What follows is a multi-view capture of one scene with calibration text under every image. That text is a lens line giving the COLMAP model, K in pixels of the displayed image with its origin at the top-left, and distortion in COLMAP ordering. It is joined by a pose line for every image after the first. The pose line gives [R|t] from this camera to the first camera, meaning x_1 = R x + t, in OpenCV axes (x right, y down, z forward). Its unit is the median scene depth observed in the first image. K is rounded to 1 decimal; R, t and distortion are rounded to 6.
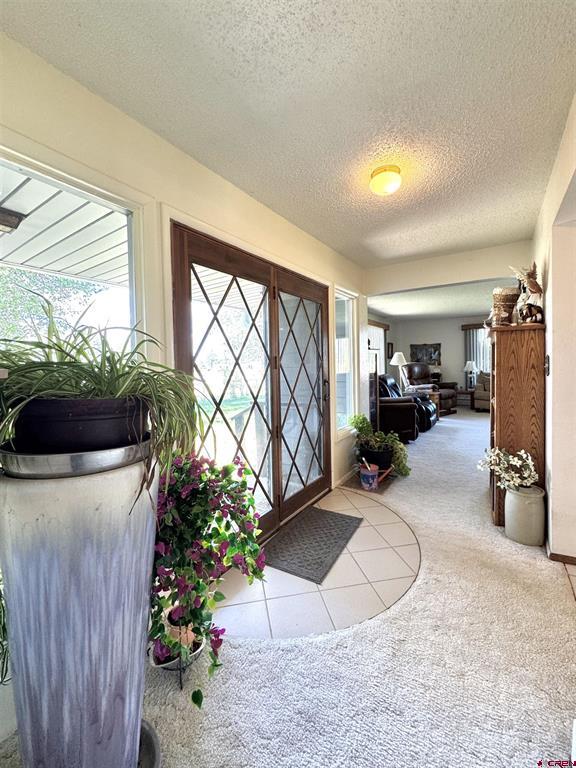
lens RADIAL K [[316.1, 0, 288.0], [0, 316.1, 384.0], [0, 0, 1]] dist [0.000763, -0.000196]
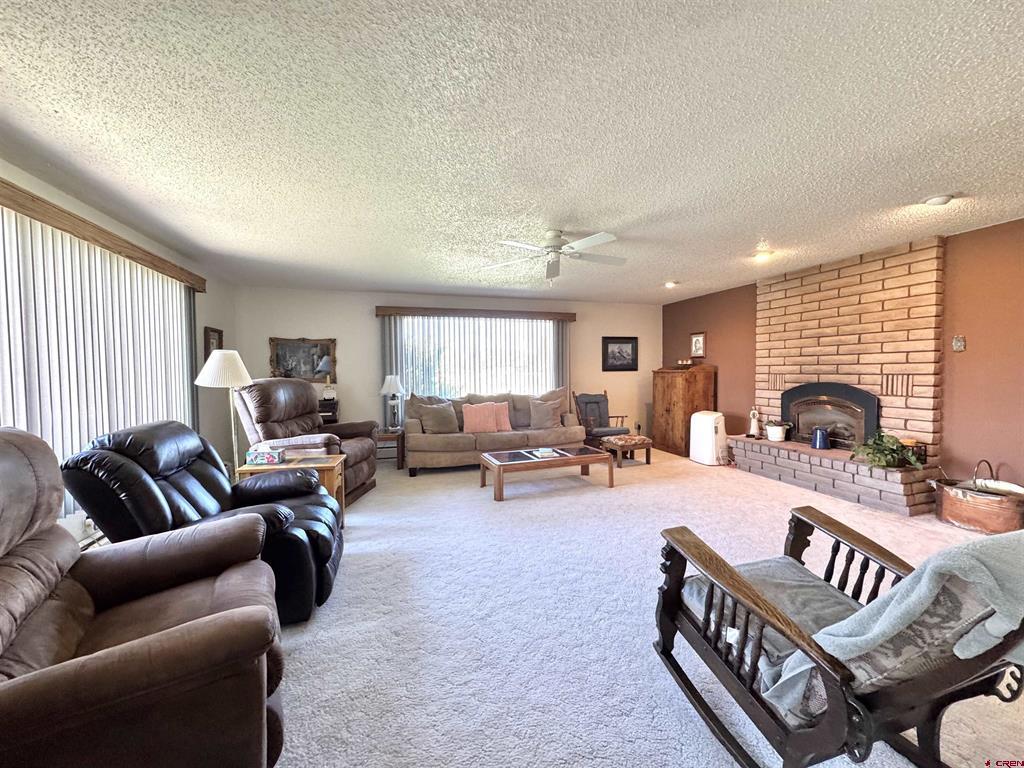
lens RADIAL K [[421.5, 0, 514.6], [0, 421.5, 379.4], [0, 0, 1]] dist [0.000763, -0.000196]
pose [[0.644711, -0.001837, 0.764424, 0.192382], [0.046736, 0.998221, -0.037018, -0.033731], [-0.762996, 0.059592, 0.643650, 0.441734]]
